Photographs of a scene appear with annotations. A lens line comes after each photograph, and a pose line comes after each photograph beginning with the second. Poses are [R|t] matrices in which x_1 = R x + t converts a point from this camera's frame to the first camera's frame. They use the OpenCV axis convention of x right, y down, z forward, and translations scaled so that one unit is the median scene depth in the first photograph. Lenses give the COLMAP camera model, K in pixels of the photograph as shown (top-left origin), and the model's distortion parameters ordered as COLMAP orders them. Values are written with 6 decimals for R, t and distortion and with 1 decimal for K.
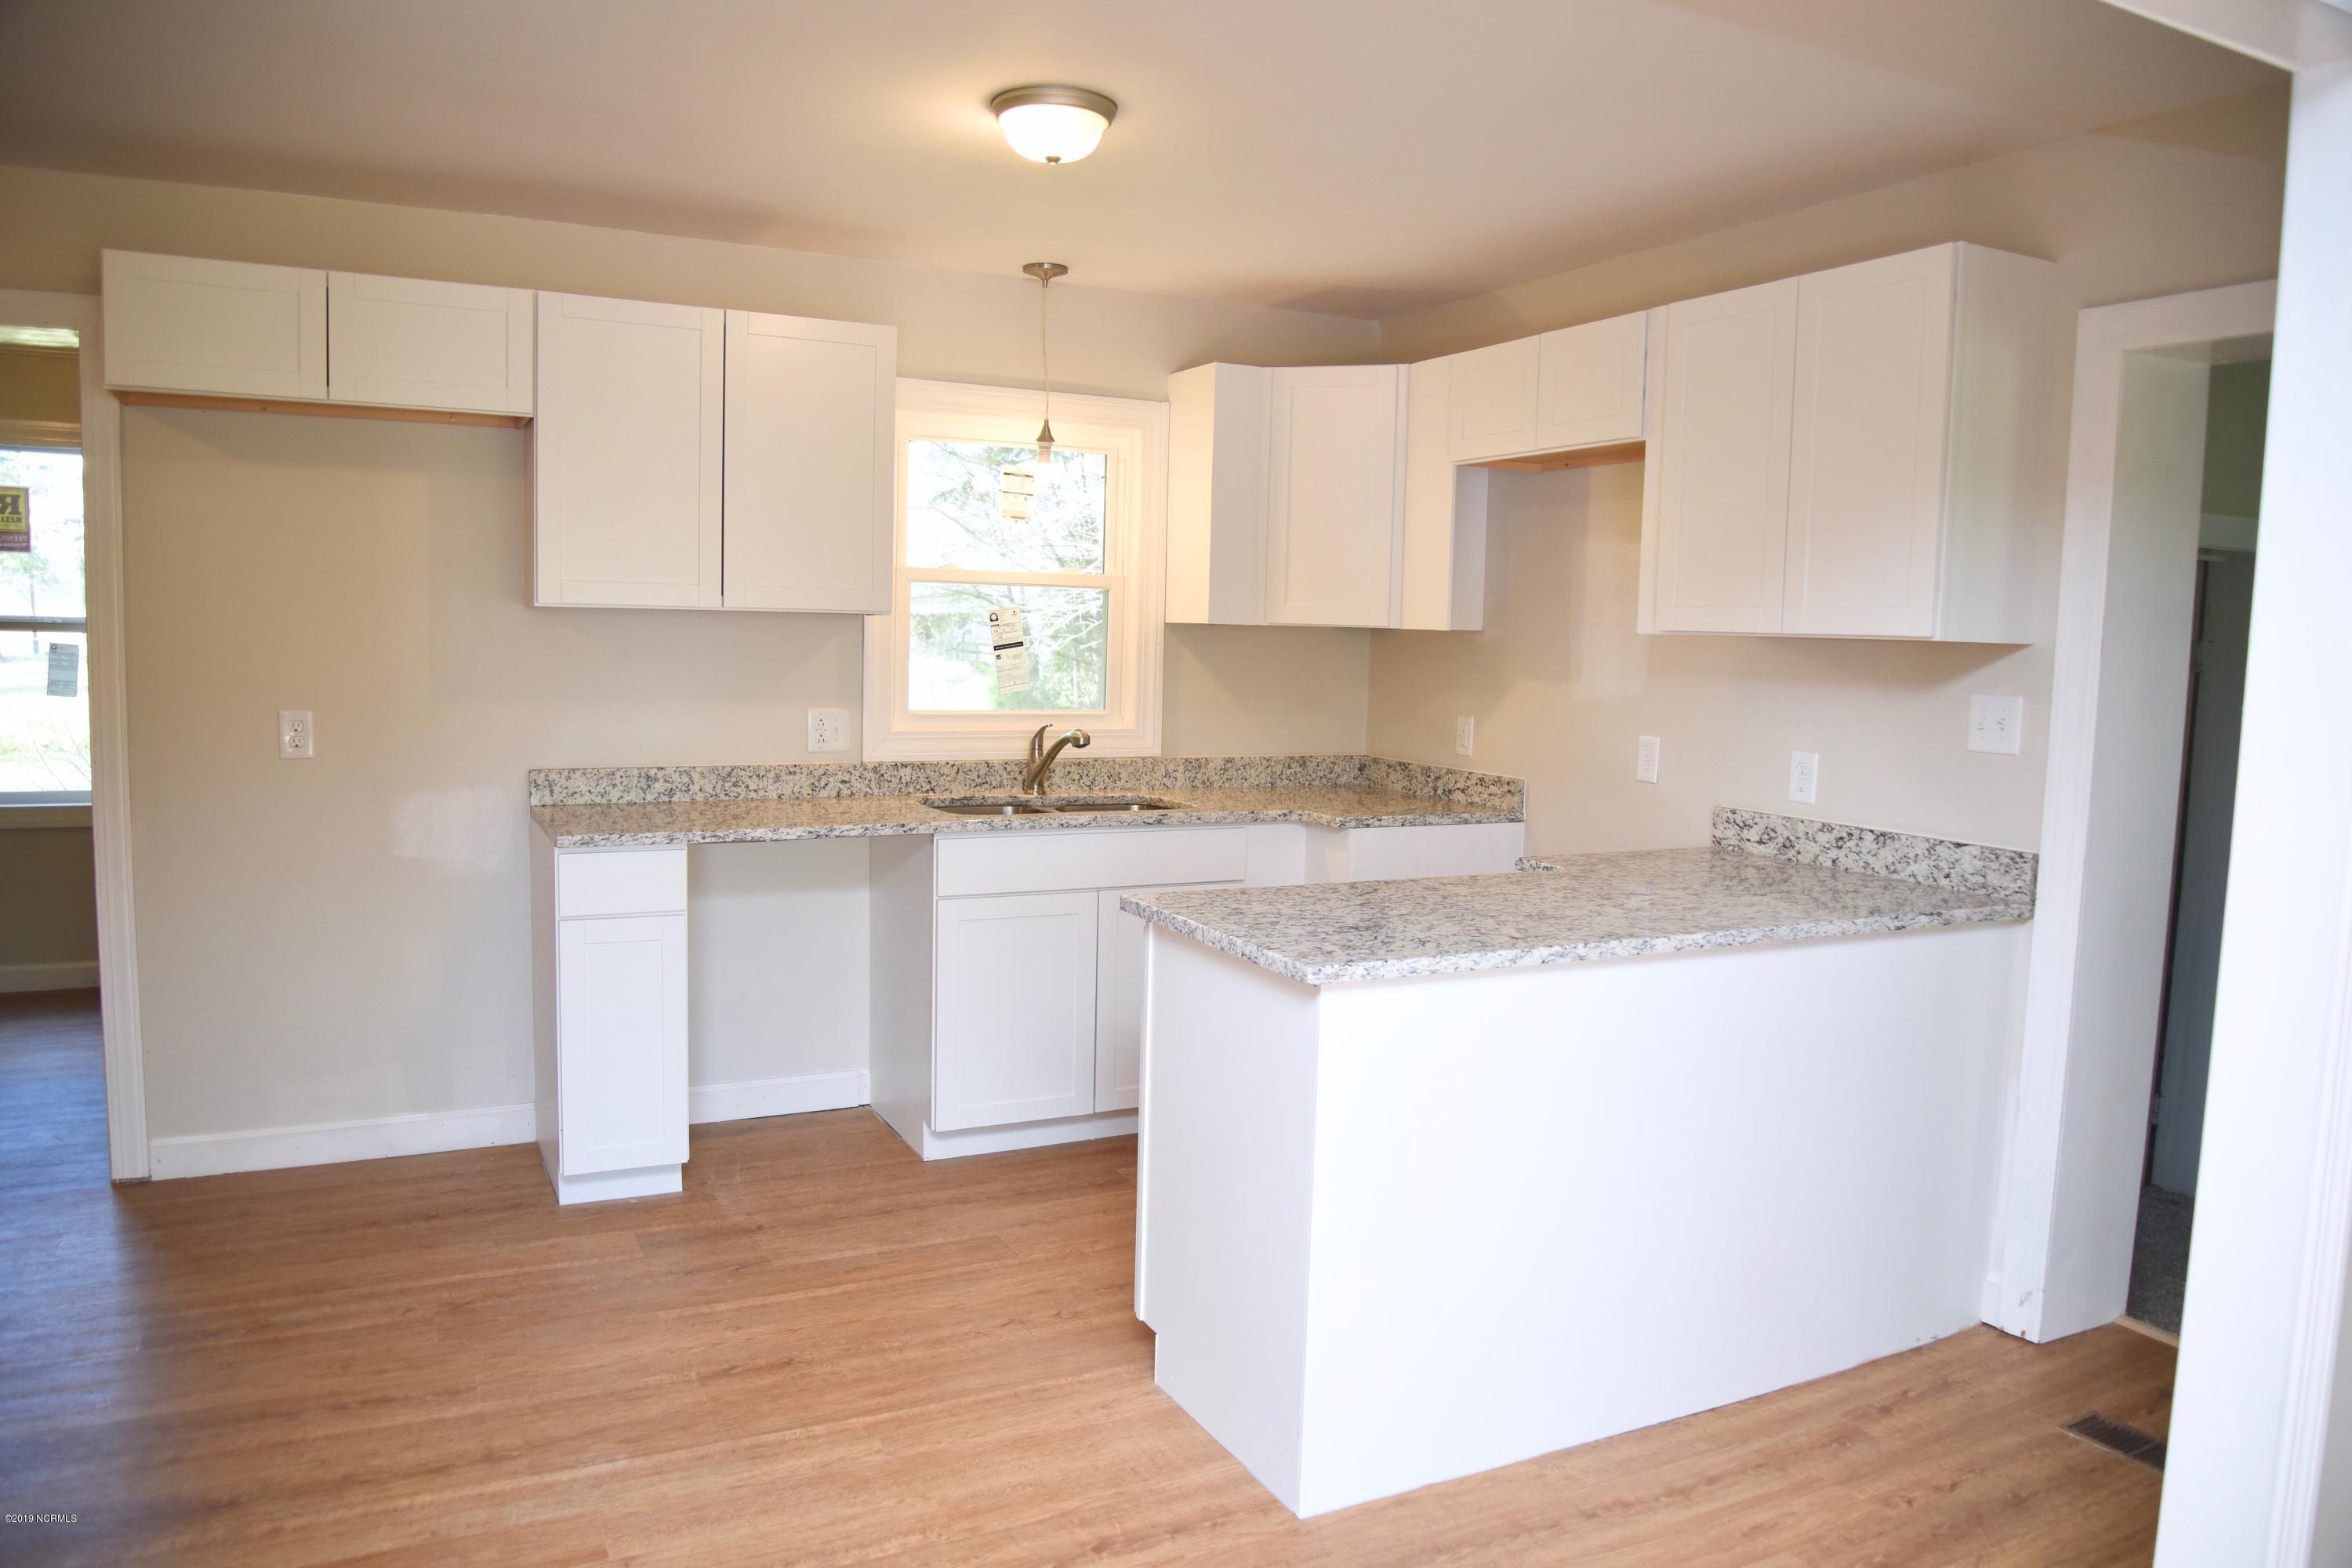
lens RADIAL K [[1576.1, 0, 1176.0], [0, 1576.1, 784.0], [0, 0, 1]] dist [-0.090164, 0.033862]
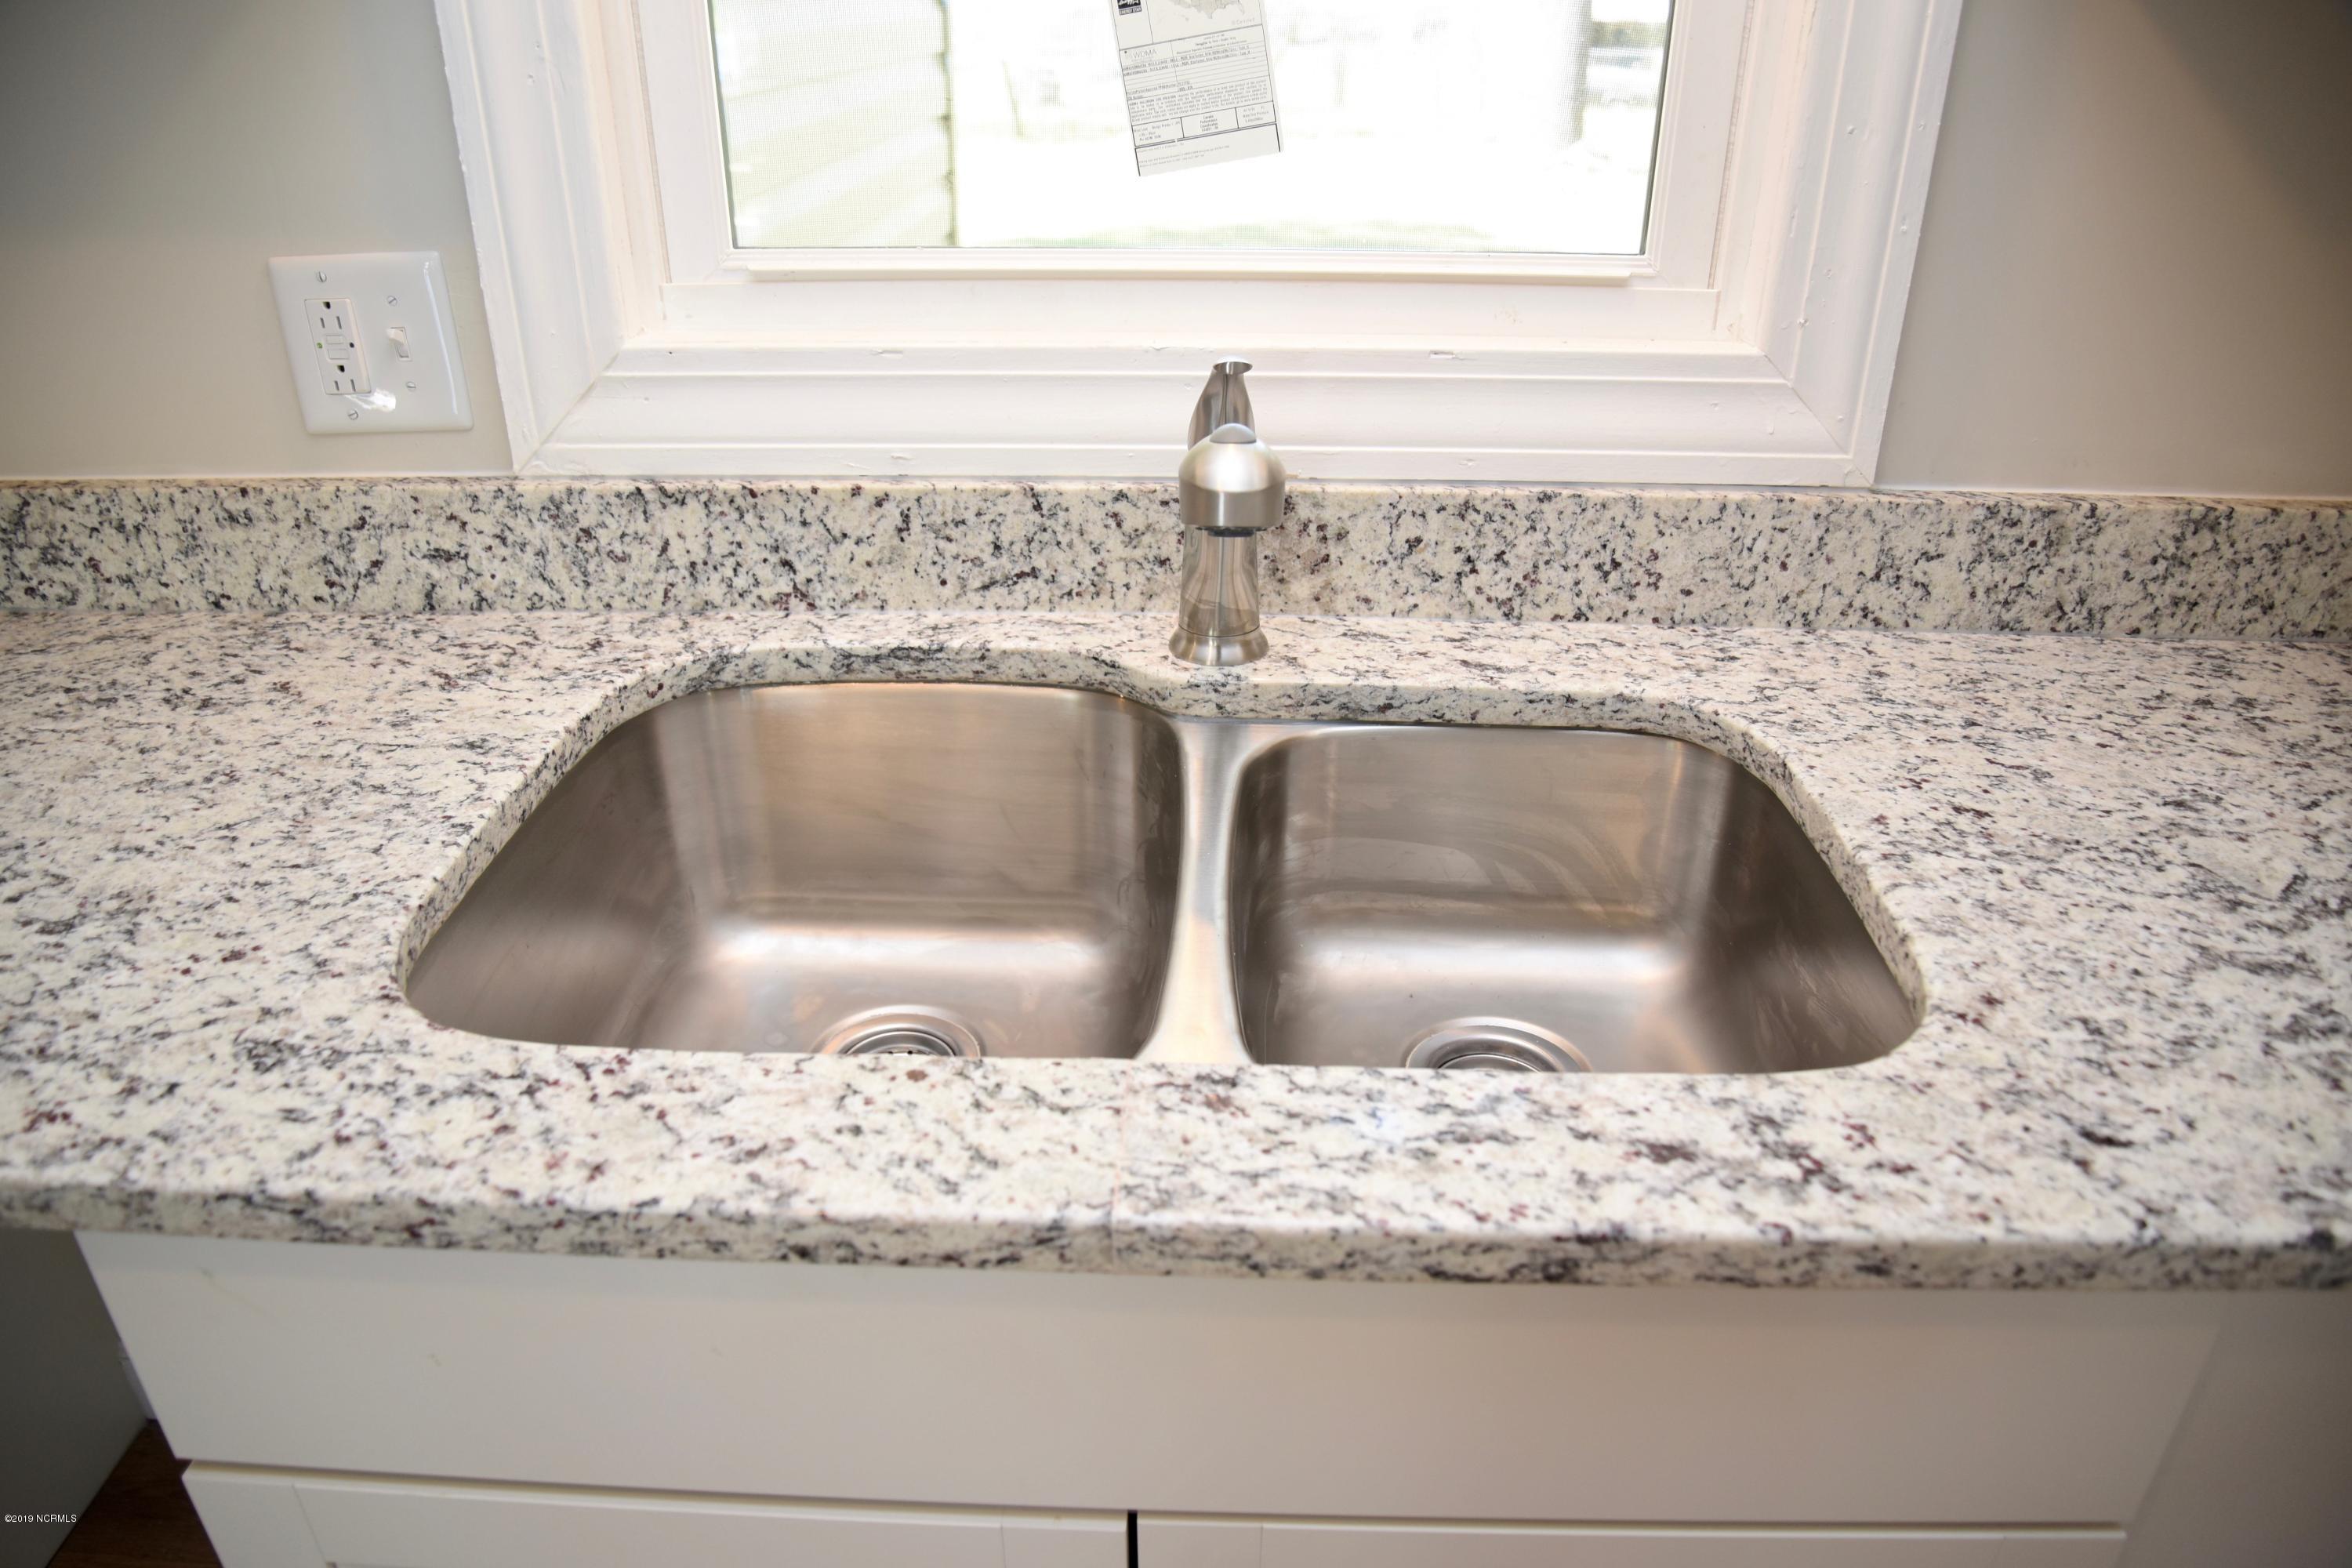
lens RADIAL K [[1576.1, 0, 1176.0], [0, 1576.1, 784.0], [0, 0, 1]] dist [-0.090164, 0.033862]
pose [[0.871895, 0.206569, -0.443992, 0.011208], [-0.025946, 0.924887, 0.379356, -0.063930], [0.489006, -0.319239, 0.811763, 0.825880]]
